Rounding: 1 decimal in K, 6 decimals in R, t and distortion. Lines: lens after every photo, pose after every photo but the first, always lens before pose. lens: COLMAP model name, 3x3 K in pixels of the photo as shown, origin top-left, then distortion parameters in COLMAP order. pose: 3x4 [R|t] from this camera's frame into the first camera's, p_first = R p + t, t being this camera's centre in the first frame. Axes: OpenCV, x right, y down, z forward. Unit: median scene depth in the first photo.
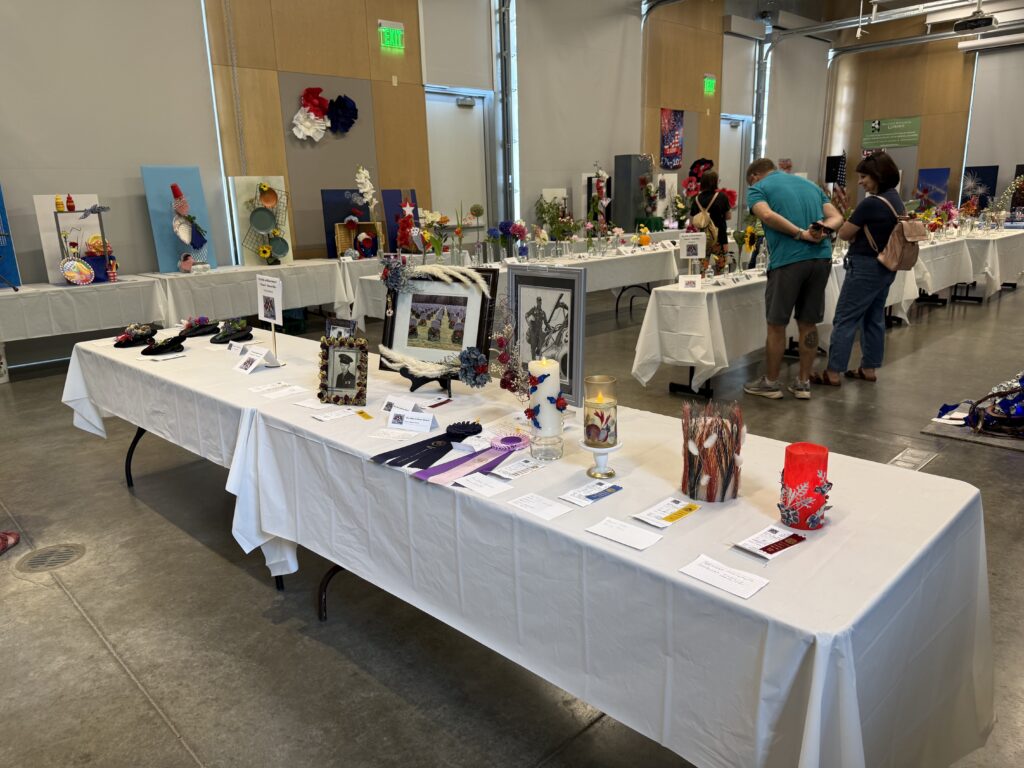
lens RADIAL K [[746.6, 0, 508.9], [0, 746.6, 399.7], [0, 0, 1]] dist [0.019910, -0.001887]
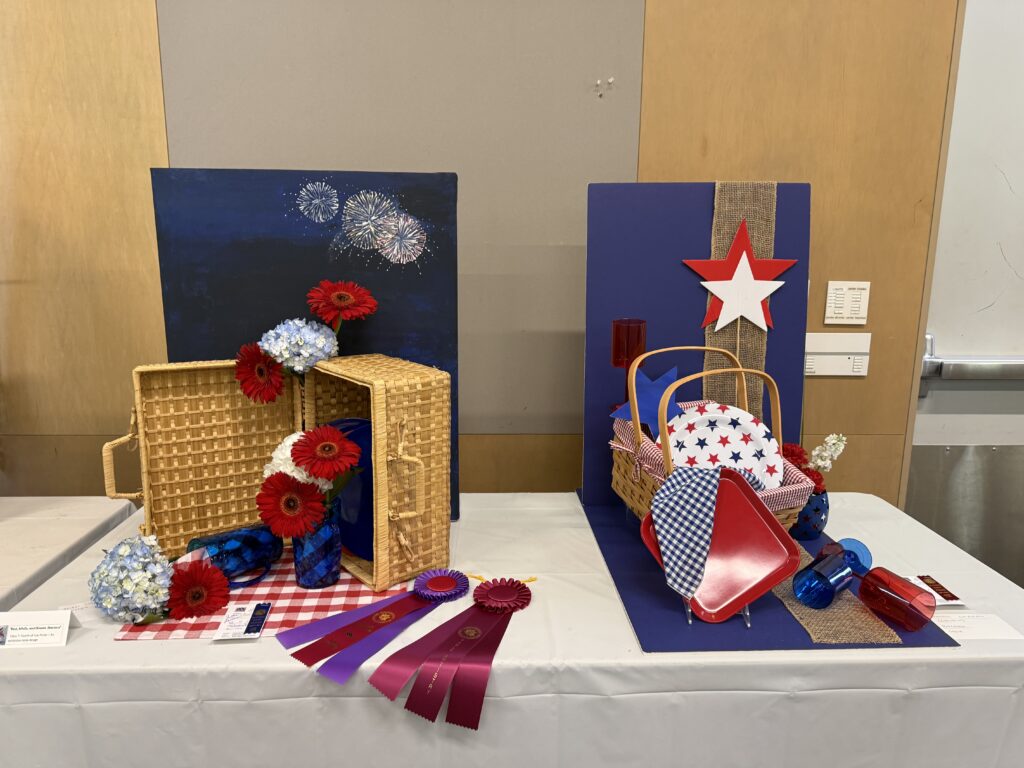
lens RADIAL K [[746.6, 0, 508.9], [0, 746.6, 399.7], [0, 0, 1]] dist [0.019910, -0.001887]
pose [[0.743514, 0.169968, -0.646759, -0.053516], [-0.202648, 0.978950, 0.024303, -0.222821], [0.637276, 0.112995, 0.762307, 0.830488]]
